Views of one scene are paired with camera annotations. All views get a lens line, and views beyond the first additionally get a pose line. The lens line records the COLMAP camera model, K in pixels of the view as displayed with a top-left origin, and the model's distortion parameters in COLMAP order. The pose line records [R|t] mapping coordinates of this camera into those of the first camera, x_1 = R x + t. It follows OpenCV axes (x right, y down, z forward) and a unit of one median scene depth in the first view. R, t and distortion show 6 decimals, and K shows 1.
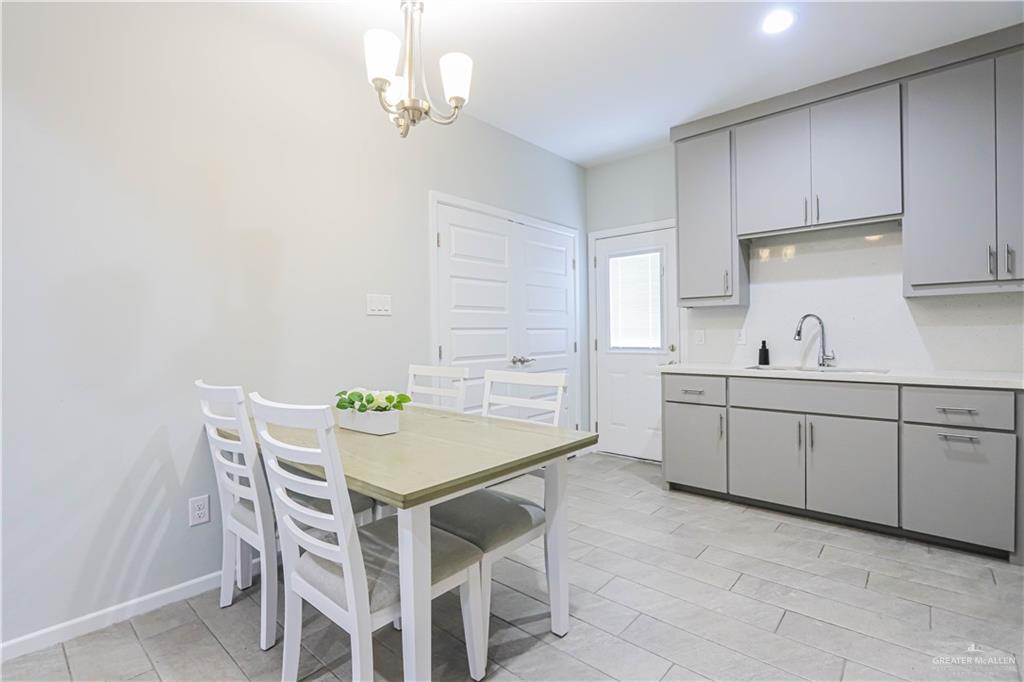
lens RADIAL K [[476.3, 0, 510.9], [0, 476.3, 338.4], [0, 0, 1]] dist [-0.007567, -0.000146]
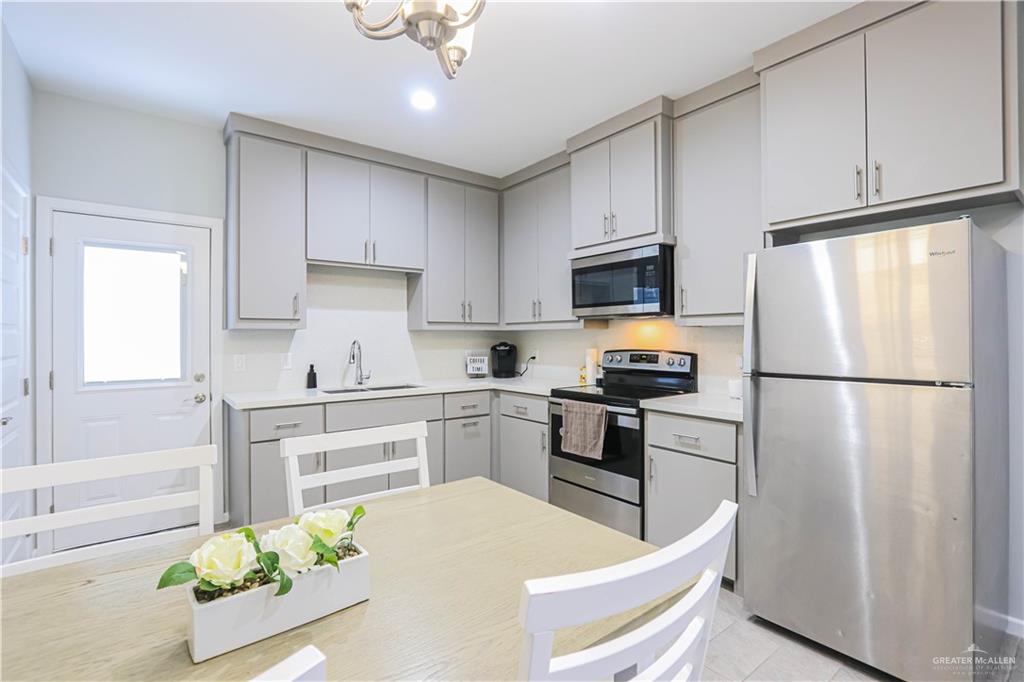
lens RADIAL K [[476.3, 0, 511.3], [0, 476.3, 339.1], [0, 0, 1]] dist [-0.007567, -0.000146]
pose [[0.200741, 0.010802, 0.979585, -0.392537], [0.012685, 0.999827, -0.013625, -0.031213], [-0.979562, 0.015161, 0.200570, 0.381891]]
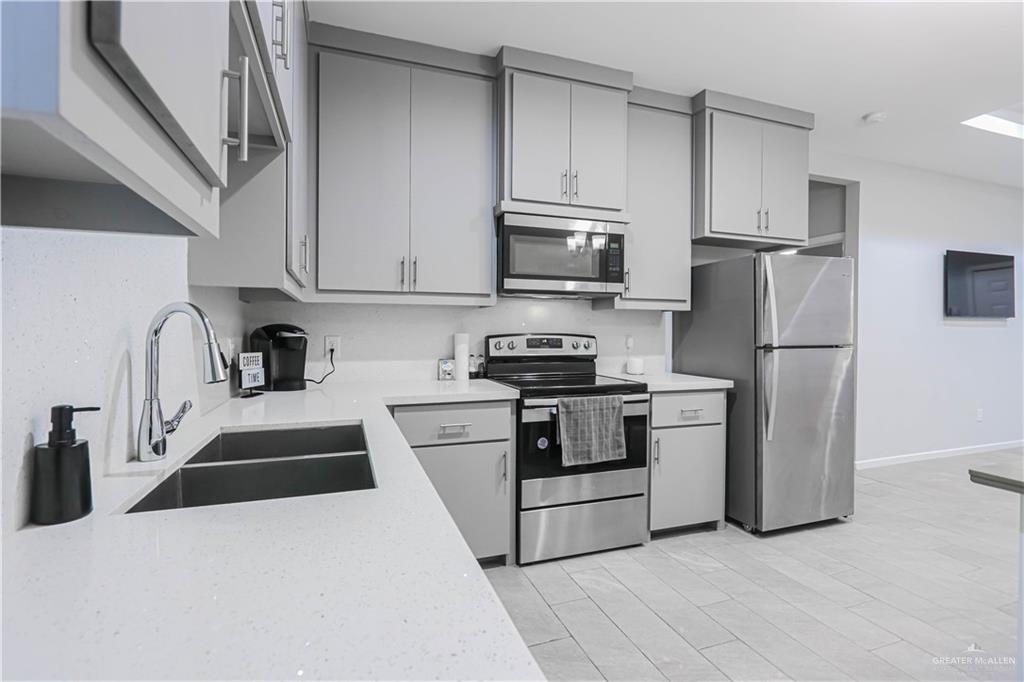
lens RADIAL K [[476.3, 0, 510.6], [0, 476.3, 337.1], [0, 0, 1]] dist [-0.007567, -0.000146]
pose [[-0.864802, 0.004494, 0.502092, 0.245838], [0.015724, 0.999712, 0.018135, -0.029068], [-0.501866, 0.023578, -0.864624, 1.109255]]
